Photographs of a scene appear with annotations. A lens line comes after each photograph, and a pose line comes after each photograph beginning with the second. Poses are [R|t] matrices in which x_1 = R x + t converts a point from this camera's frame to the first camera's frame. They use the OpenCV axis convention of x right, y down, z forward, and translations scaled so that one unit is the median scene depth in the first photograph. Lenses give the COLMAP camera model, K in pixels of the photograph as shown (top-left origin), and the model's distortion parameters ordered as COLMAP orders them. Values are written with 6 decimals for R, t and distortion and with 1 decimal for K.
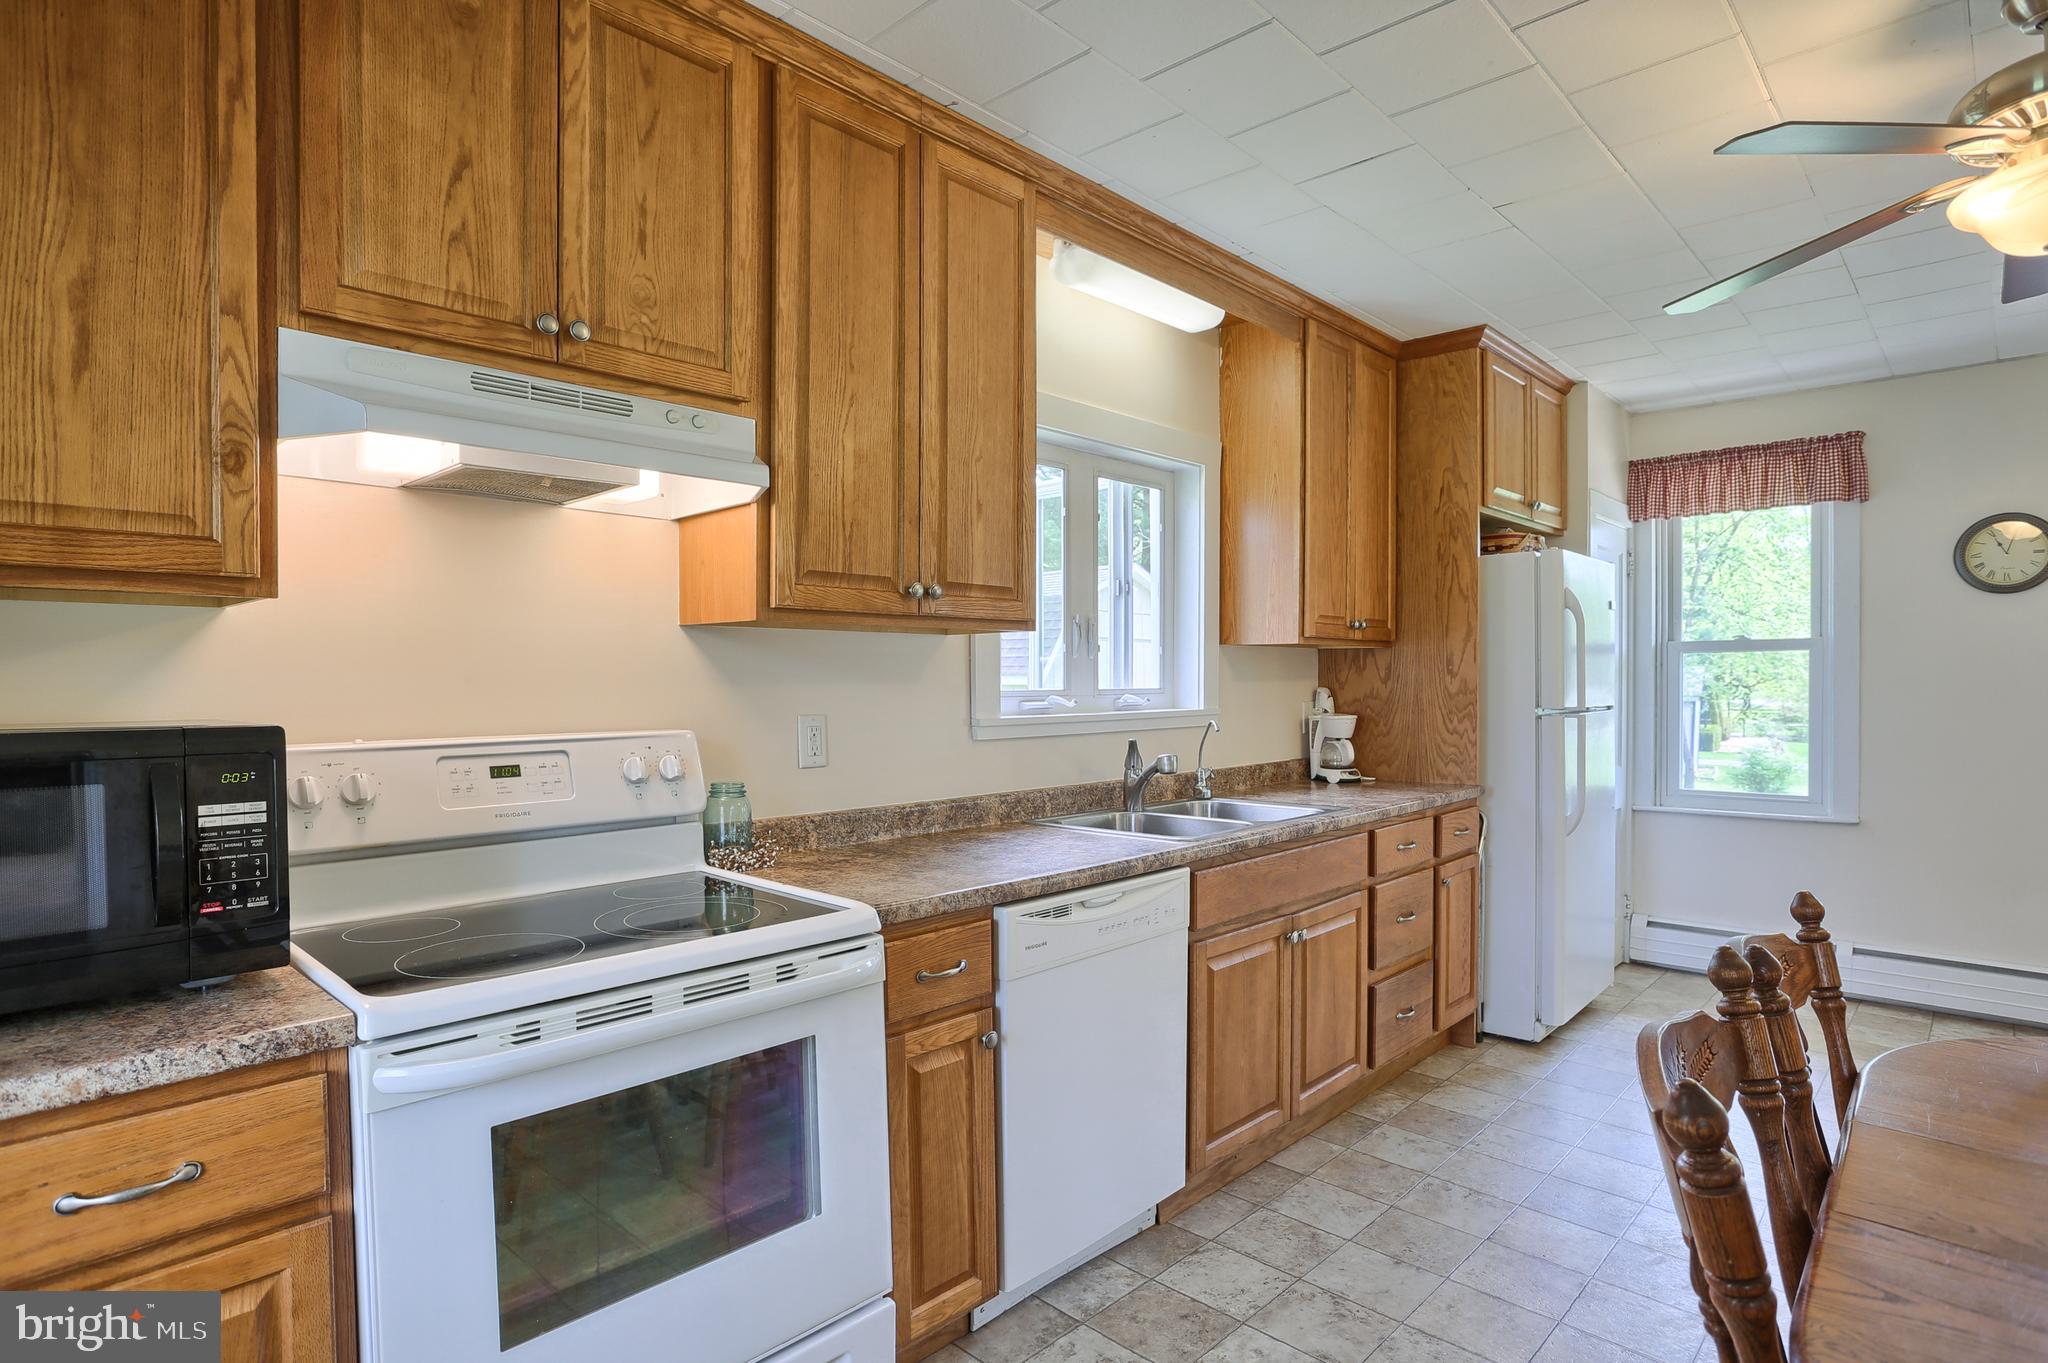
lens RADIAL K [[1071.5, 0, 1012.9], [0, 1071.5, 713.0], [0, 0, 1]] dist [-0.046866, 0.022157]
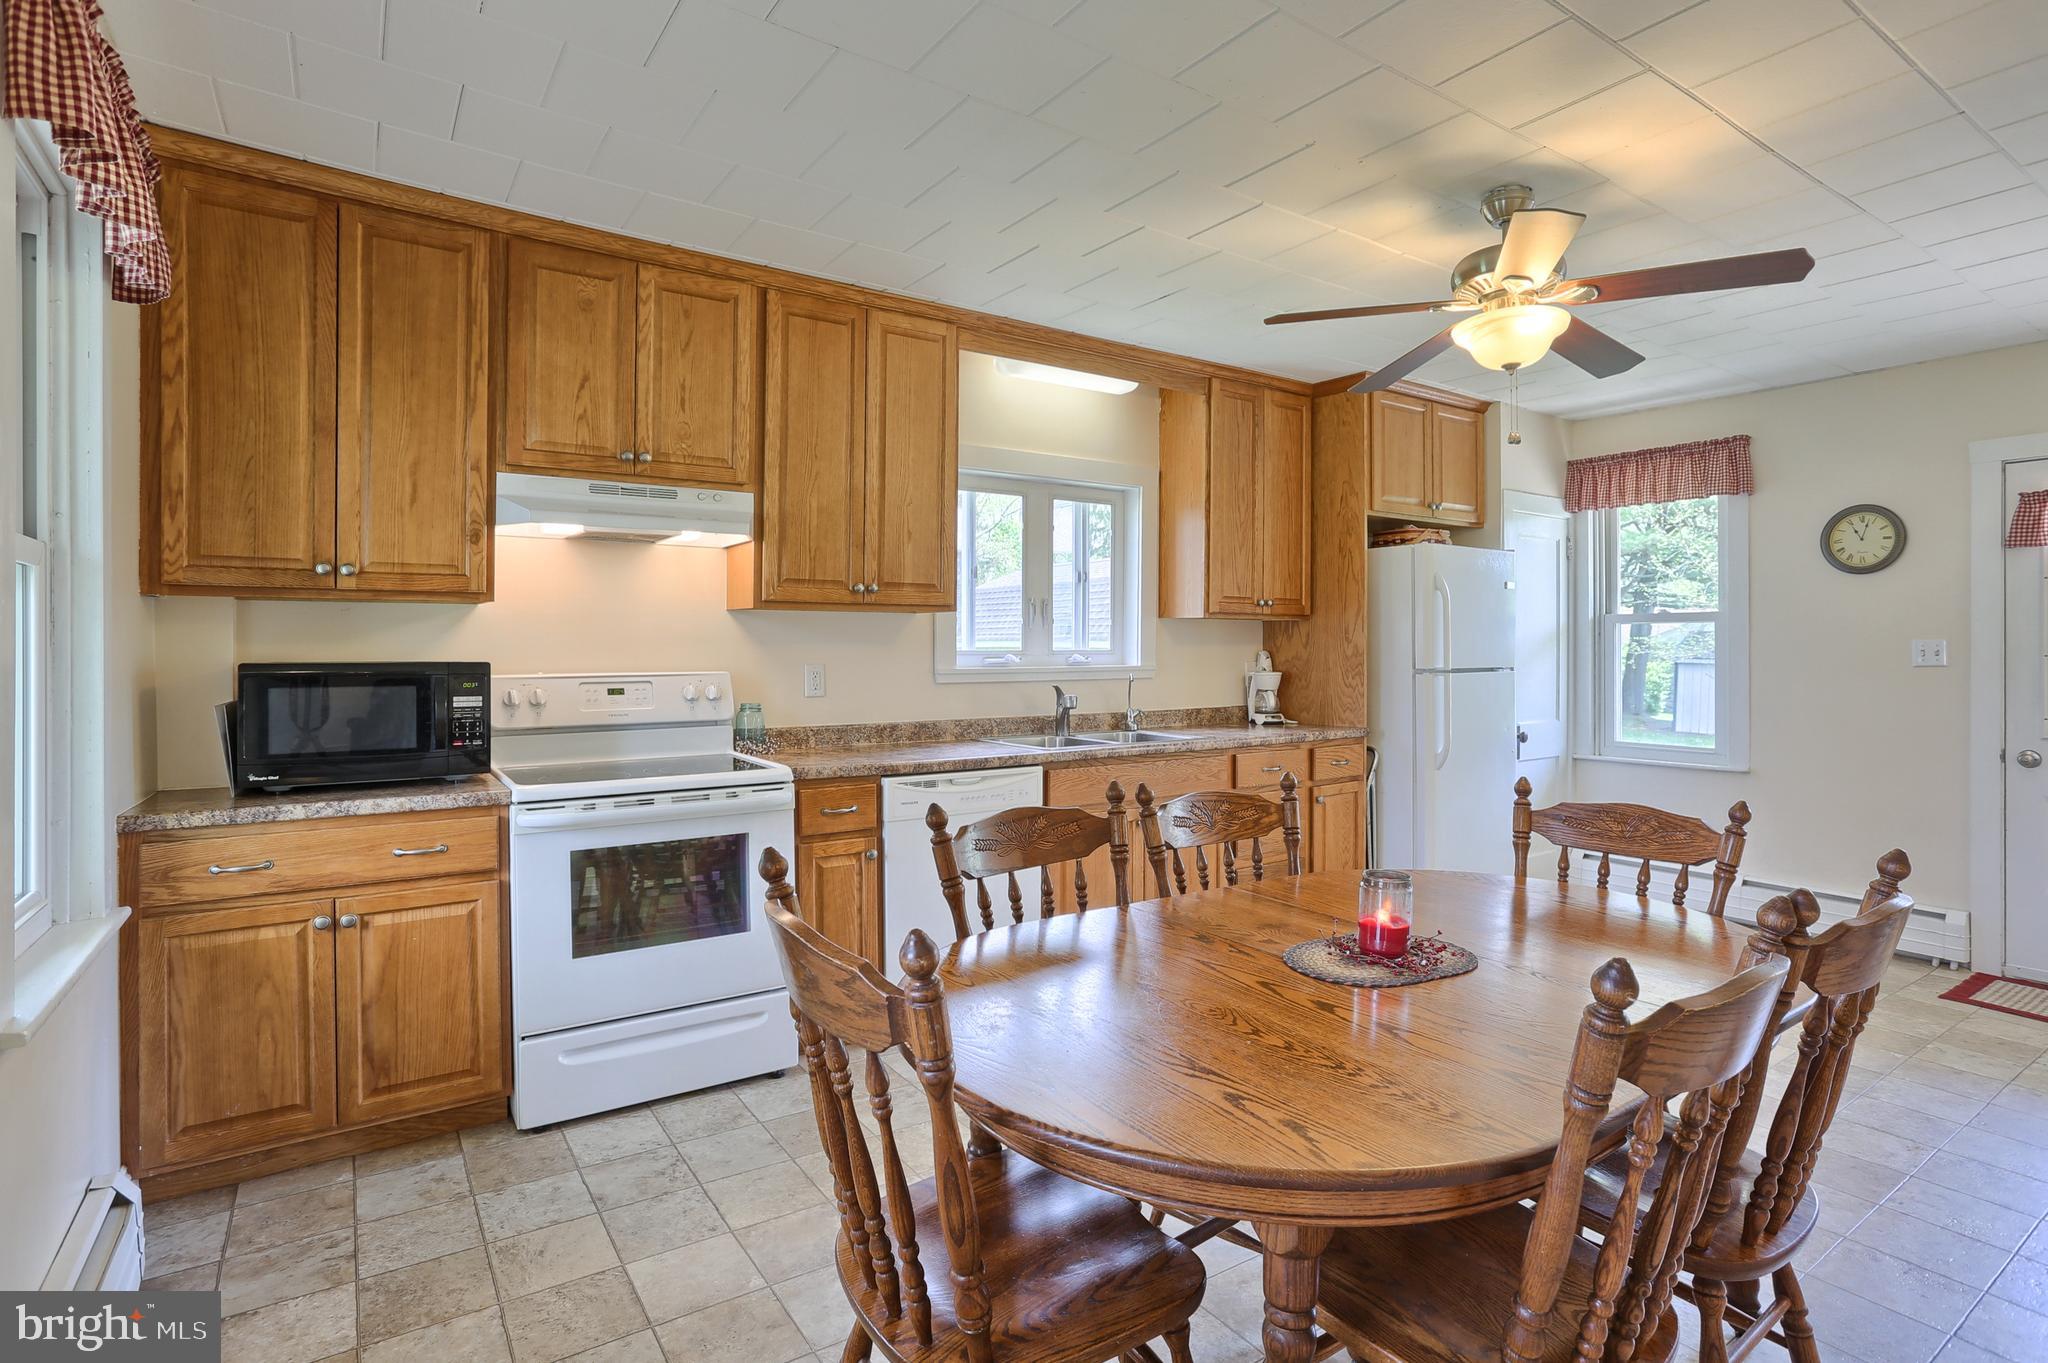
lens RADIAL K [[1038.6, 0, 1033.3], [0, 1038.6, 659.4], [0, 0, 1]] dist [-0.058760, 0.041510]
pose [[0.978657, 0.010014, -0.205258, 0.530380], [-0.013024, 0.999826, -0.013319, 0.012897], [0.205089, 0.015708, 0.978617, -0.531747]]
